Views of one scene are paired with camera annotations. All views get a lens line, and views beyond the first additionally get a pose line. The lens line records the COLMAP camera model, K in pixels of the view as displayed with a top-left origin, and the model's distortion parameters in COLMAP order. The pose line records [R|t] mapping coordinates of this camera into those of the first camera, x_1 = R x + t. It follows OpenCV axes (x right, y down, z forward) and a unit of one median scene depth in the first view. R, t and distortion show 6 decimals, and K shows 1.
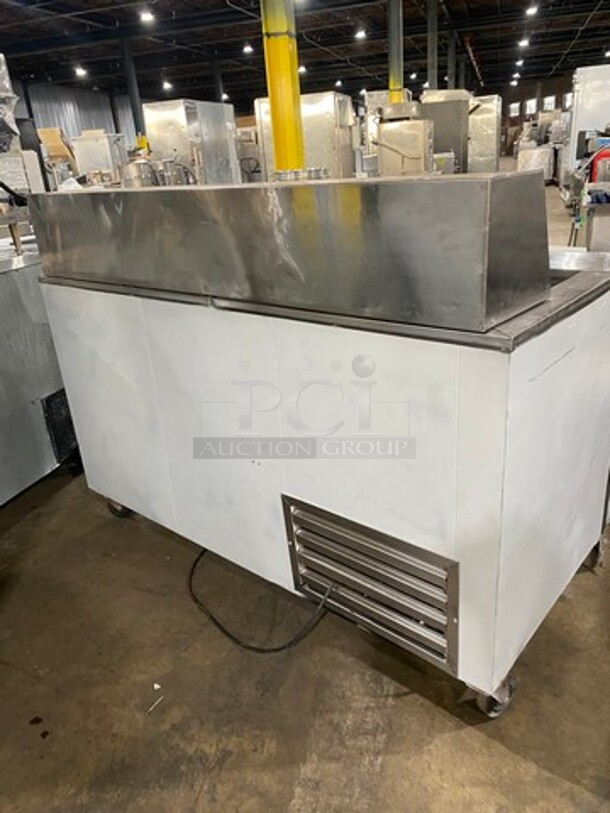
lens RADIAL K [[618.7, 0, 303.6], [0, 618.7, 402.6], [0, 0, 1]] dist [0.004349, 0.002561]
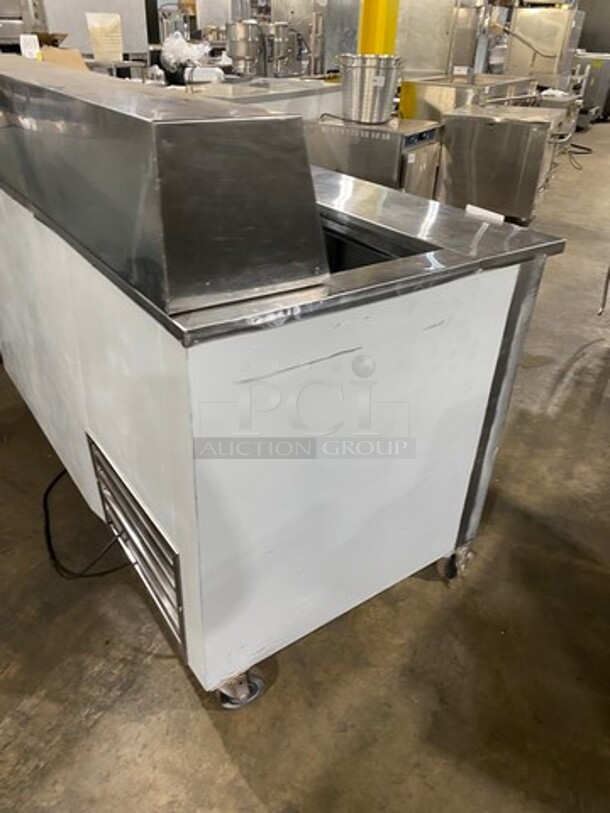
lens RADIAL K [[618.7, 0, 303.6], [0, 618.7, 402.6], [0, 0, 1]] dist [0.004349, 0.002561]
pose [[0.963652, 0.216618, -0.156368, 0.091883], [-0.187039, 0.964950, 0.184086, -0.027849], [0.190763, -0.148148, 0.970392, 0.033787]]
